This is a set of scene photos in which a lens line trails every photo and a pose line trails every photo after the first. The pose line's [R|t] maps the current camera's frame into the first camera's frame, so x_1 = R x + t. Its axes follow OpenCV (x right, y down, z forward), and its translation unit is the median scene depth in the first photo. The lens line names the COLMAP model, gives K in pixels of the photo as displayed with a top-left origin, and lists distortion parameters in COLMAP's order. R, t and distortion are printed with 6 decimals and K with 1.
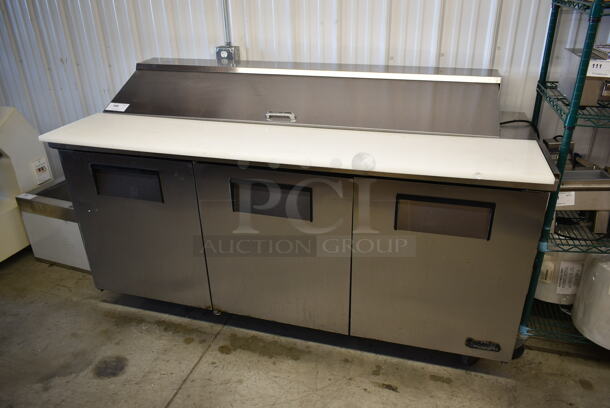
lens RADIAL K [[462.2, 0, 305.7], [0, 462.2, 204.3], [0, 0, 1]] dist [-0.014958, 0.004612]
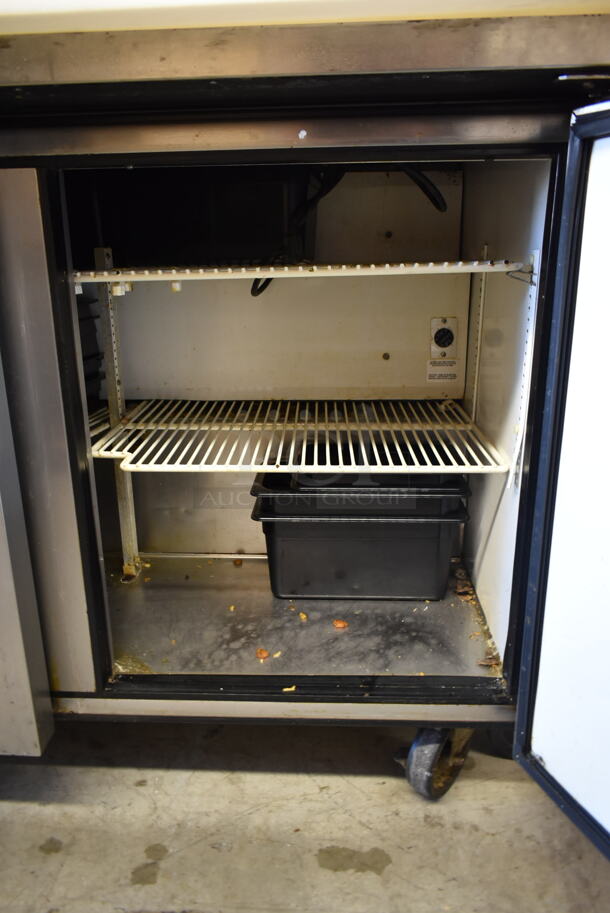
lens RADIAL K [[691.8, 0, 299.4], [0, 691.8, 455.4], [0, 0, 1]] dist [-0.014958, 0.004612]
pose [[0.975724, -0.059881, 0.210659, 0.171526], [0.094422, 0.982925, -0.157936, 0.177172], [-0.197605, 0.173992, 0.964717, 0.499192]]
